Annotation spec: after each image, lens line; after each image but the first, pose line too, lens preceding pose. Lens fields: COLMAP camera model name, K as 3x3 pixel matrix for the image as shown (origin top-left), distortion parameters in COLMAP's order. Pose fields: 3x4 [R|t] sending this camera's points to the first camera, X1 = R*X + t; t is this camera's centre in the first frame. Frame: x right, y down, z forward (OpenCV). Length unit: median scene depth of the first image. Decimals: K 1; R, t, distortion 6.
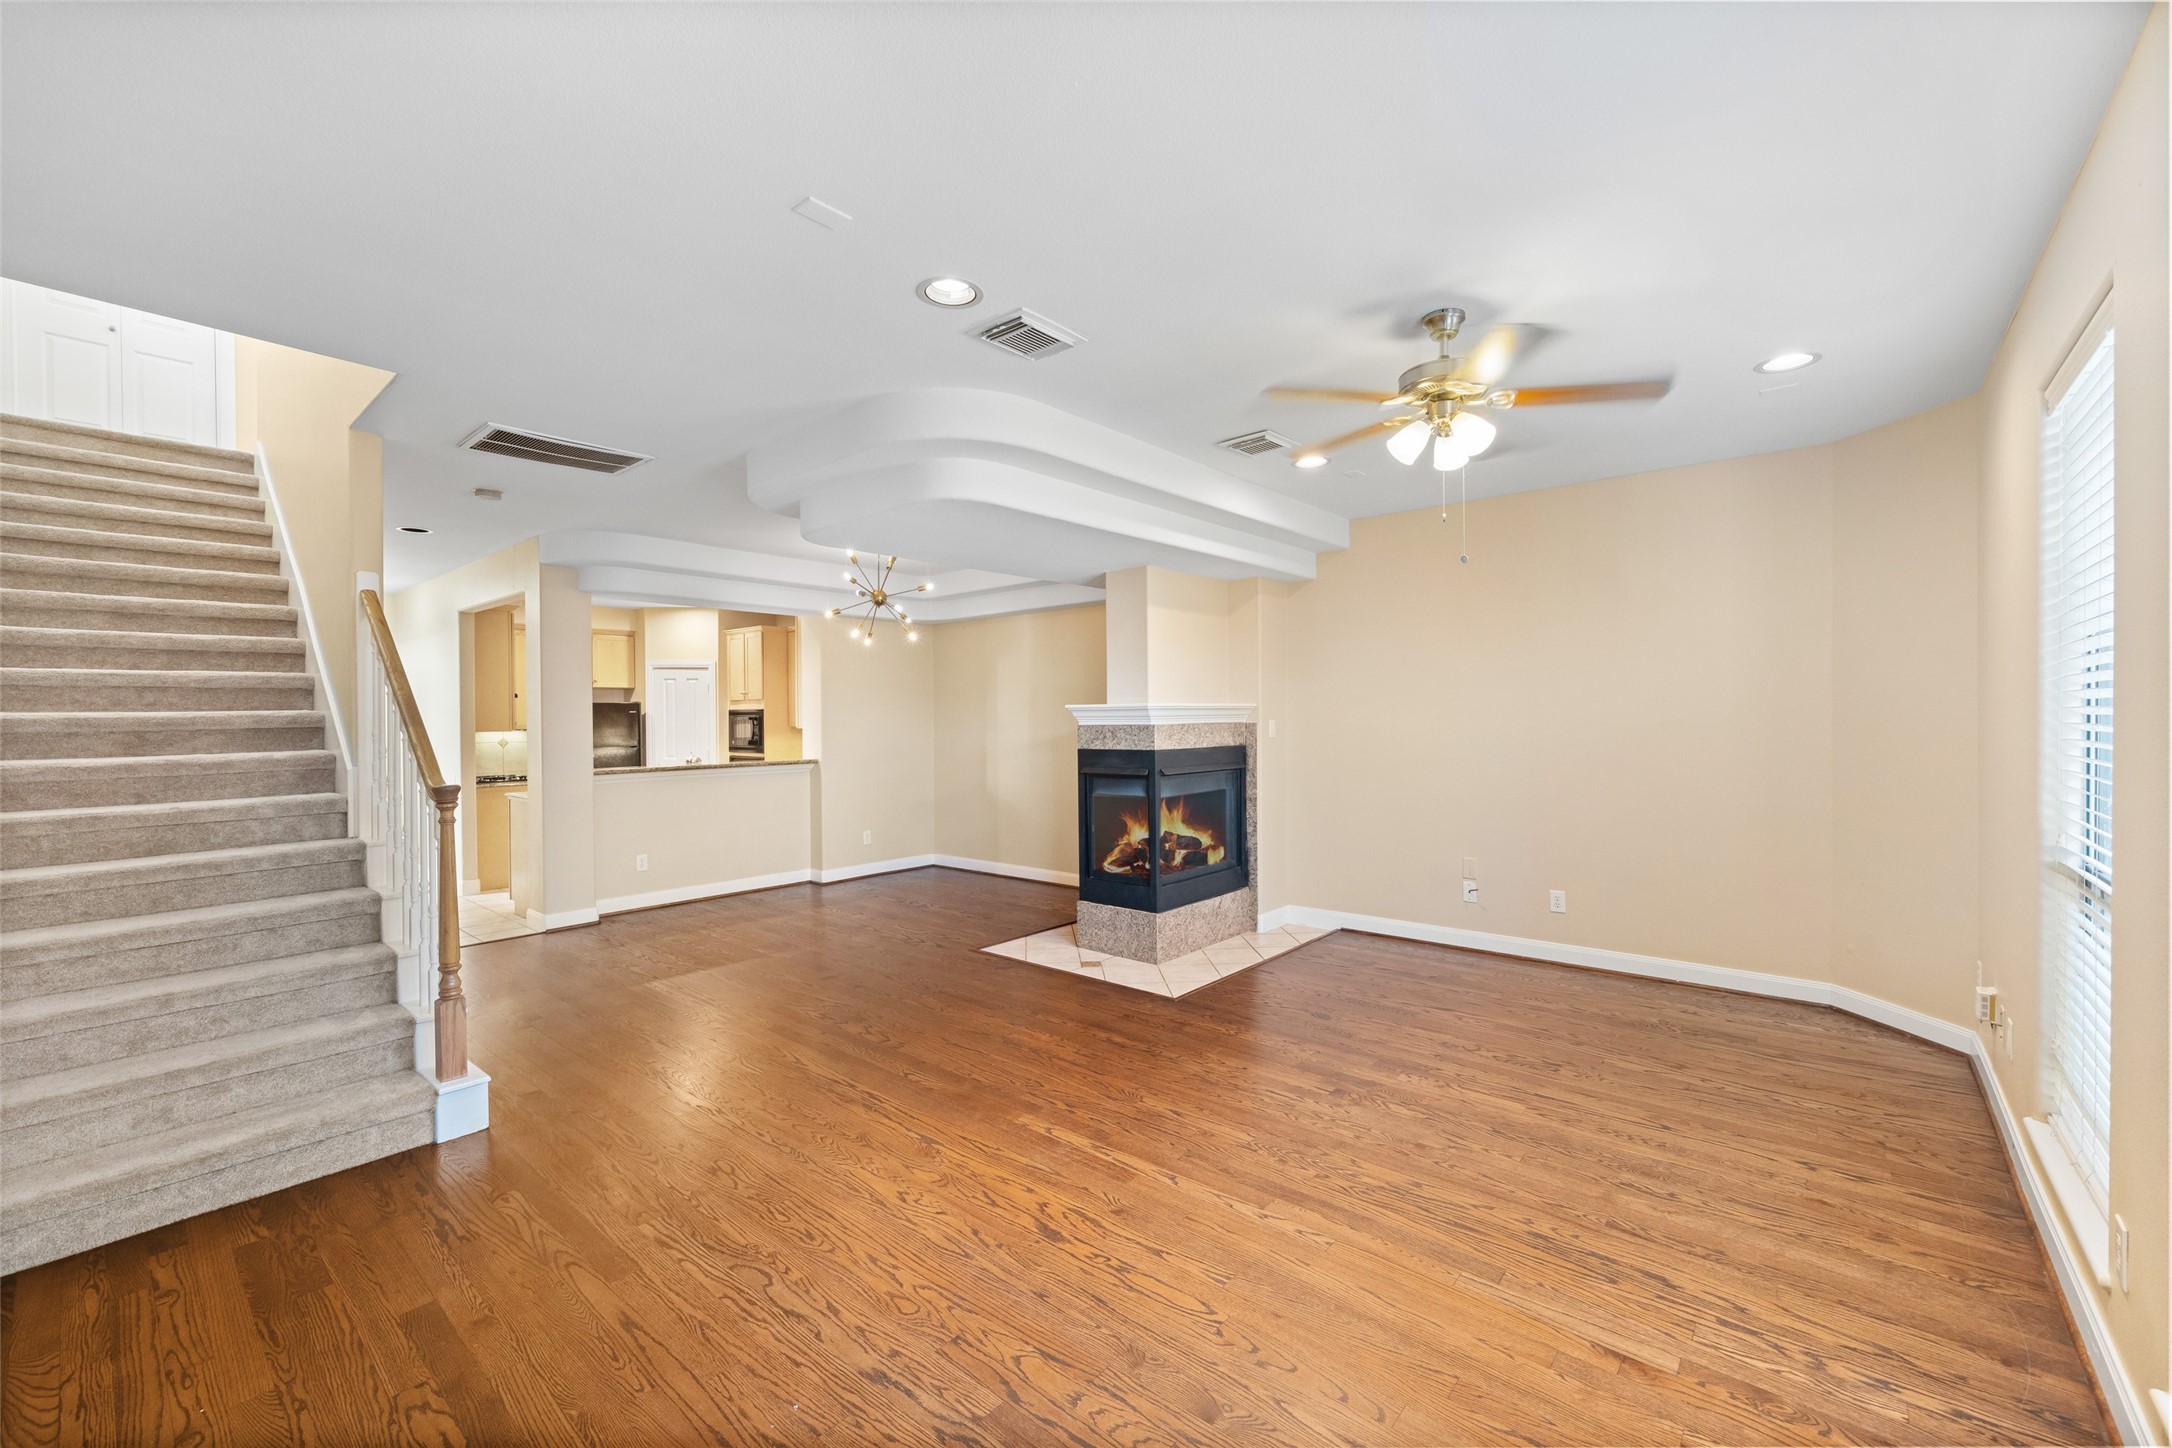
lens RADIAL K [[871.1, 0, 1089.3], [0, 871.1, 719.8], [0, 0, 1]] dist [0.000371, 0.000010]
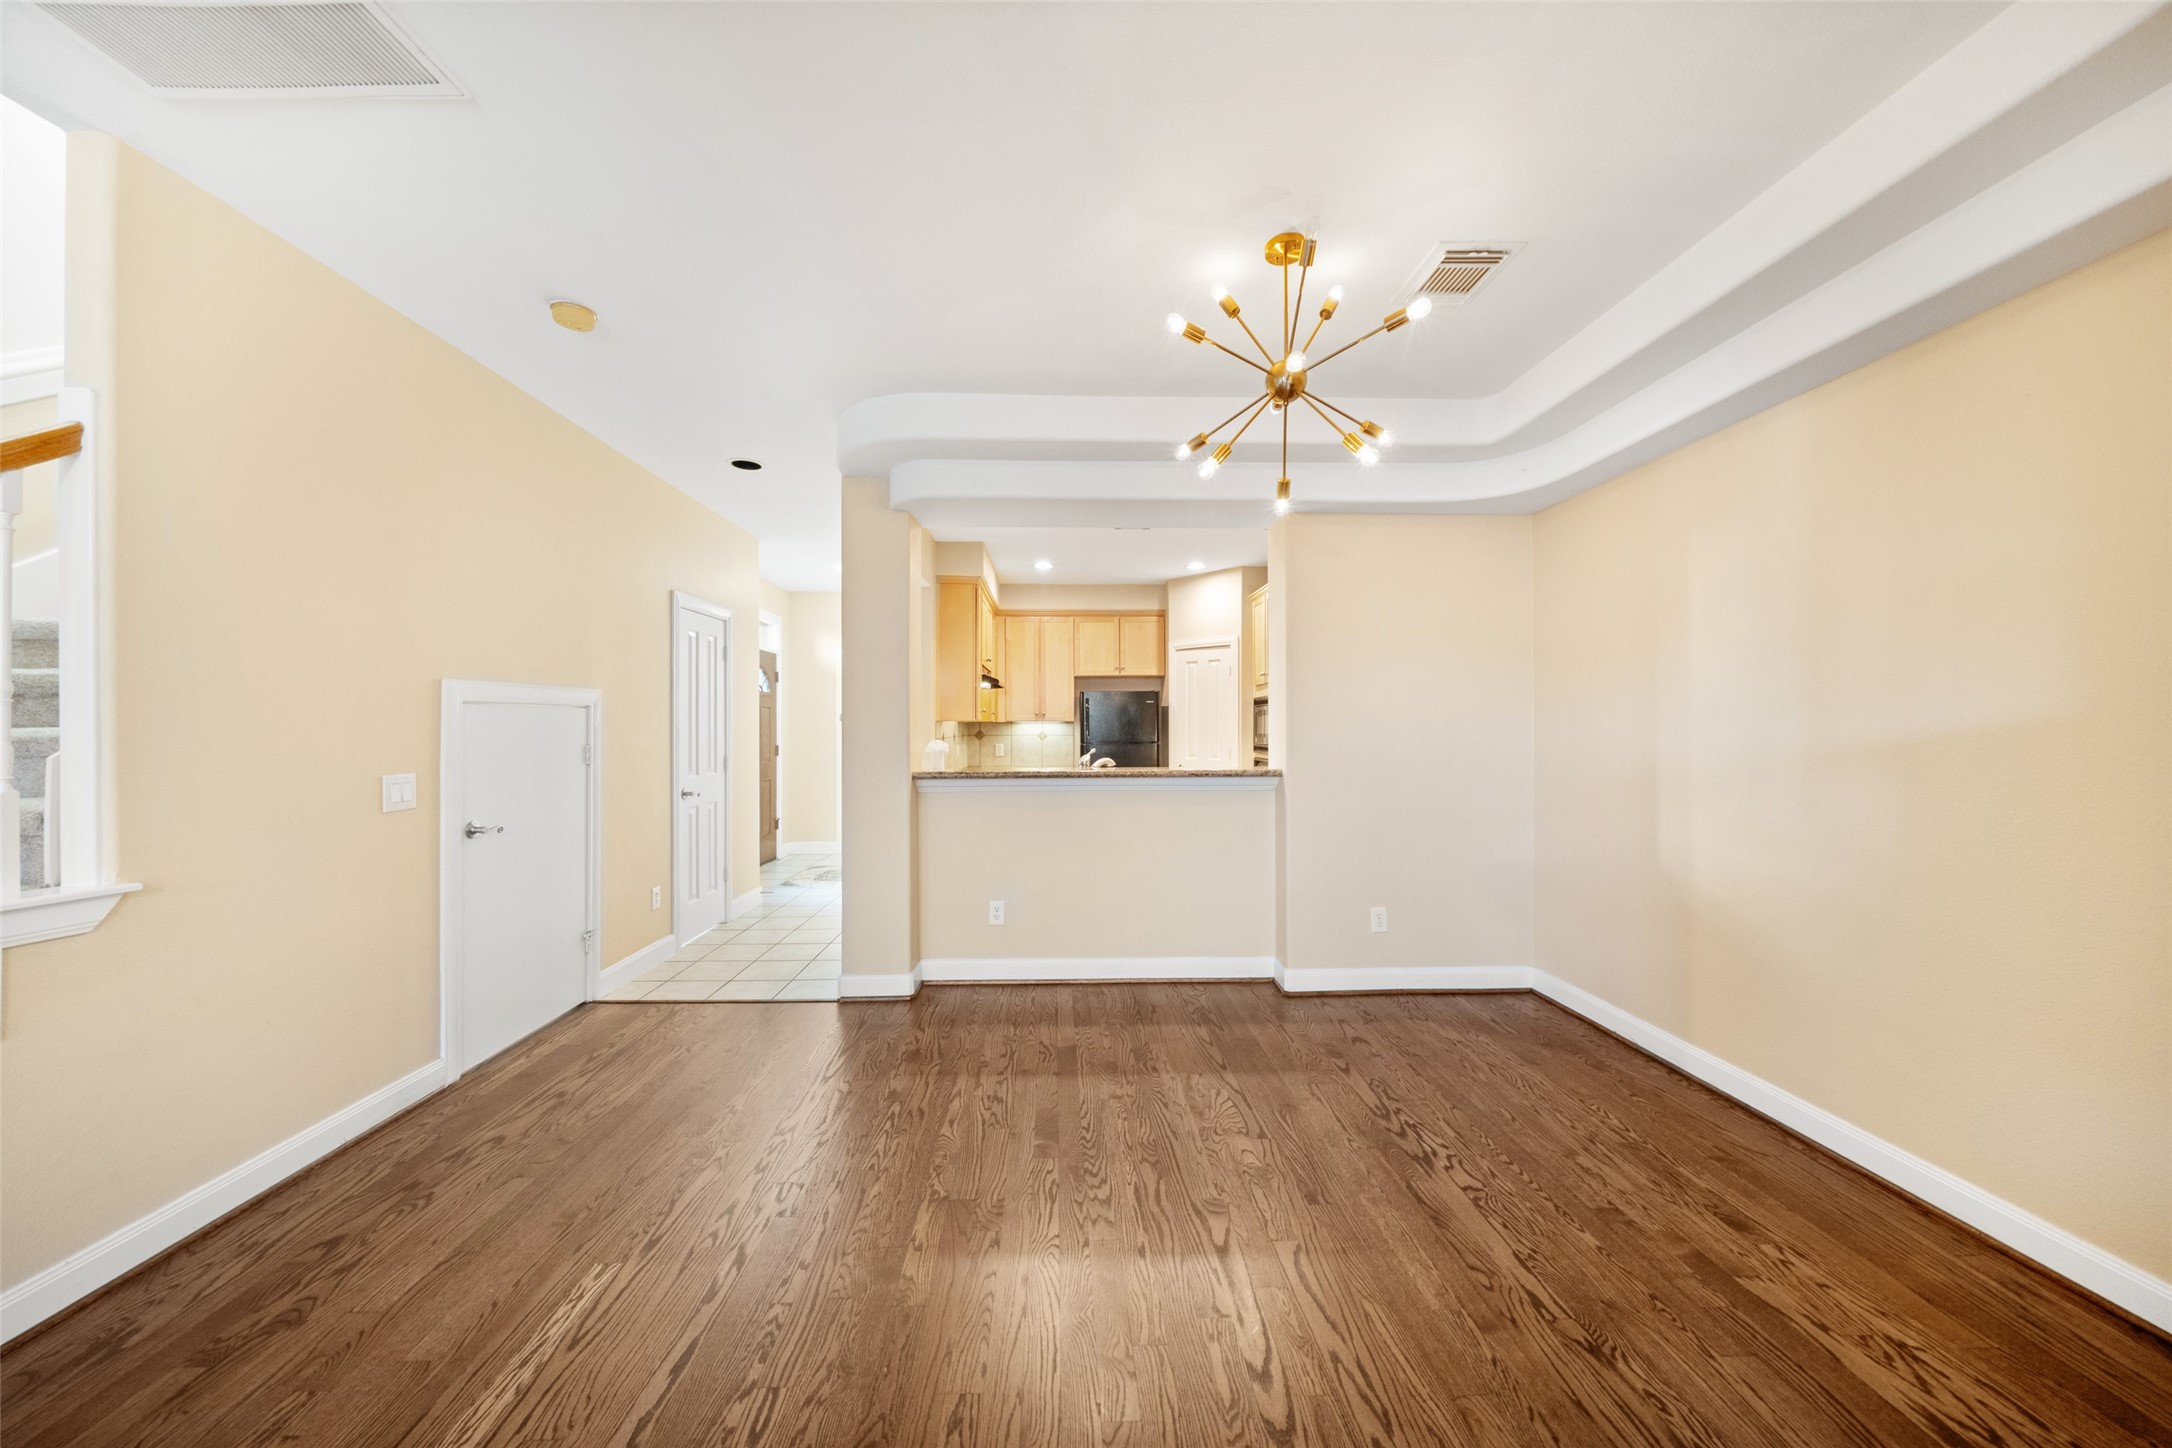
lens RADIAL K [[743.3, 0, 1074.2], [0, 743.3, 726.2], [0, 0, 1]] dist [-0.002757, 0.000436]
pose [[0.666432, 0.004042, -0.745555, -0.031553], [-0.005101, 0.999987, 0.000862, 0.013509], [0.745548, 0.003228, 0.666444, 0.449906]]
